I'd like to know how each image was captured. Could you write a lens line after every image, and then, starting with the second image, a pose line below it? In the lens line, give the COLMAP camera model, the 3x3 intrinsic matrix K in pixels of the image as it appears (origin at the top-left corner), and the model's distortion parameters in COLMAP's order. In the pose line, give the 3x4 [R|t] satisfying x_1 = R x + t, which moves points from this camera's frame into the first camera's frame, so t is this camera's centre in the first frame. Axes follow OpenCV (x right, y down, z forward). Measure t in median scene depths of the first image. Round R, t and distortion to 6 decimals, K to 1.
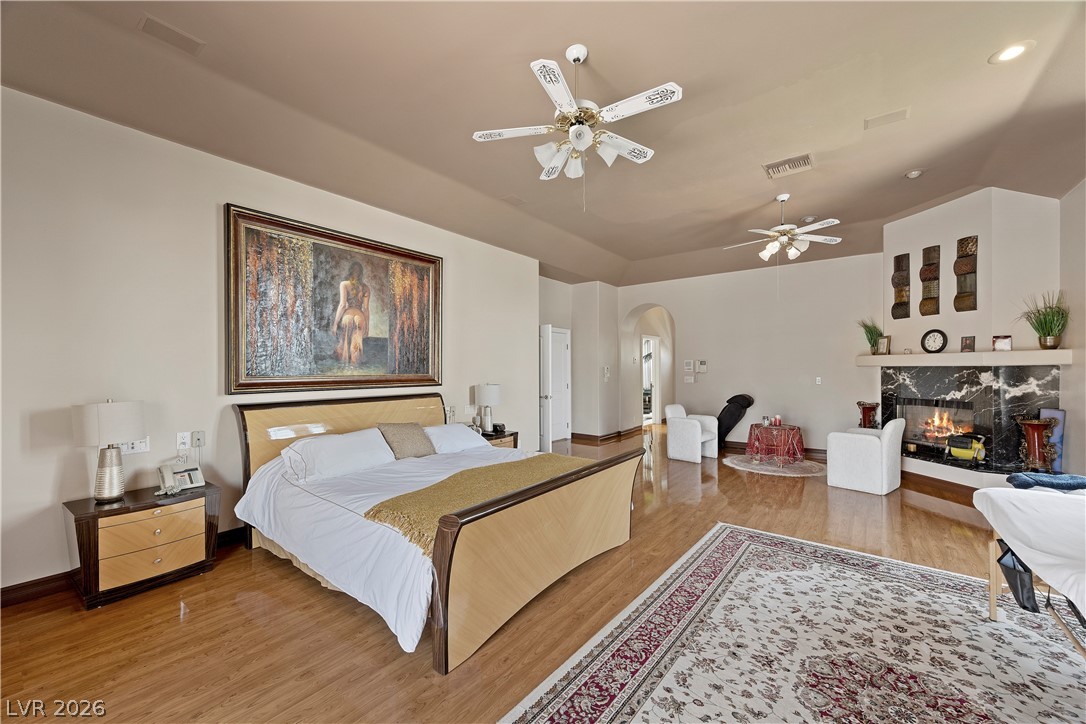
lens RADIAL K [[424.2, 0, 540.1], [0, 424.2, 370.1], [0, 0, 1]] dist [-0.001353, 0.000933]
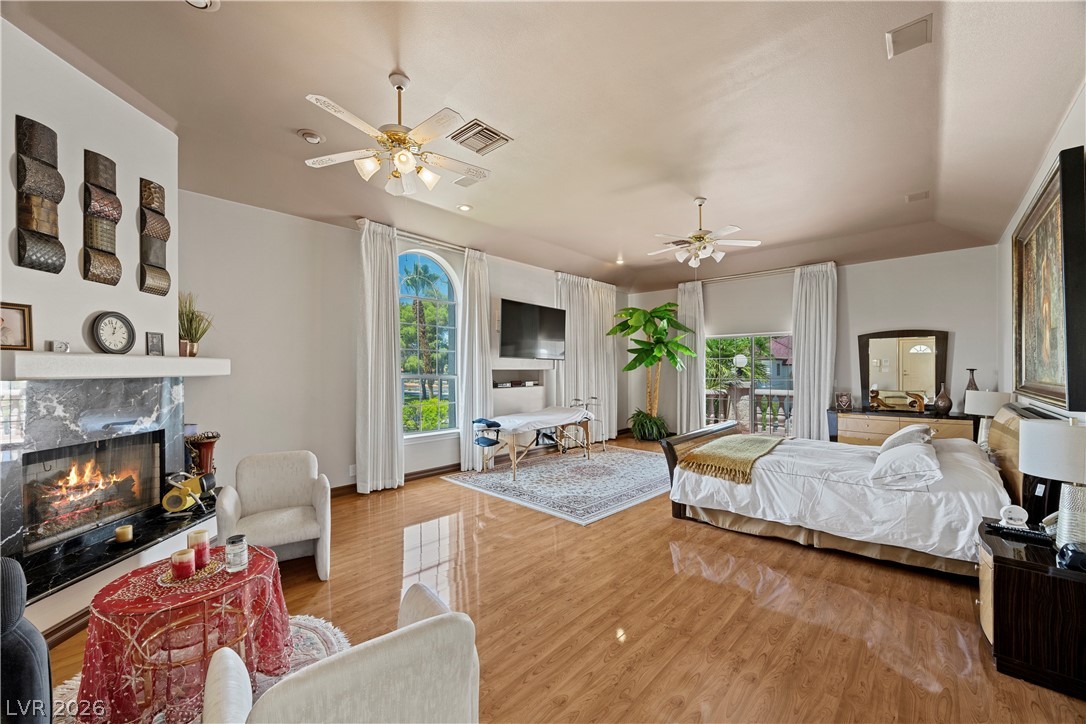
lens RADIAL K [[424.2, 0, 542.0], [0, 424.2, 366.2], [0, 0, 1]] dist [-0.001353, 0.000933]
pose [[-0.996571, 0.008423, 0.082315, 0.471422], [0.008175, 0.999961, -0.003350, -0.026100], [-0.082340, -0.002666, -0.996601, 2.196075]]
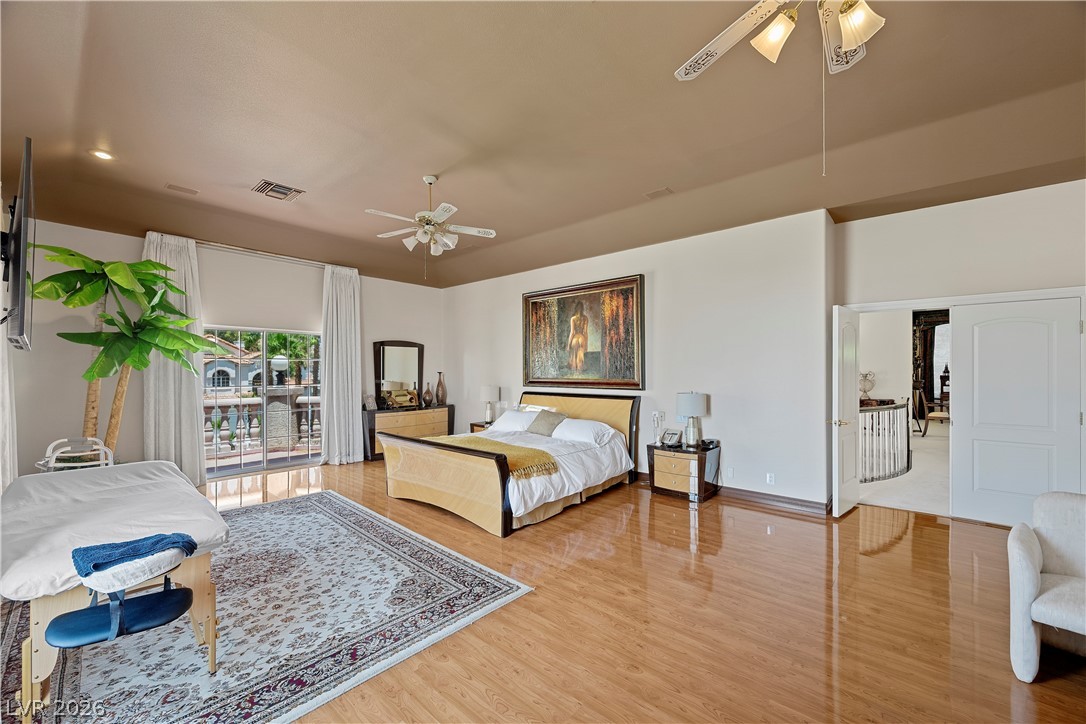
lens RADIAL K [[424.2, 0, 541.0], [0, 424.2, 369.2], [0, 0, 1]] dist [-0.001353, 0.000933]
pose [[-0.059675, 0.003820, -0.998211, 1.255303], [0.000960, 0.999992, 0.003769, -0.031383], [0.998217, -0.000734, -0.059678, 1.143944]]
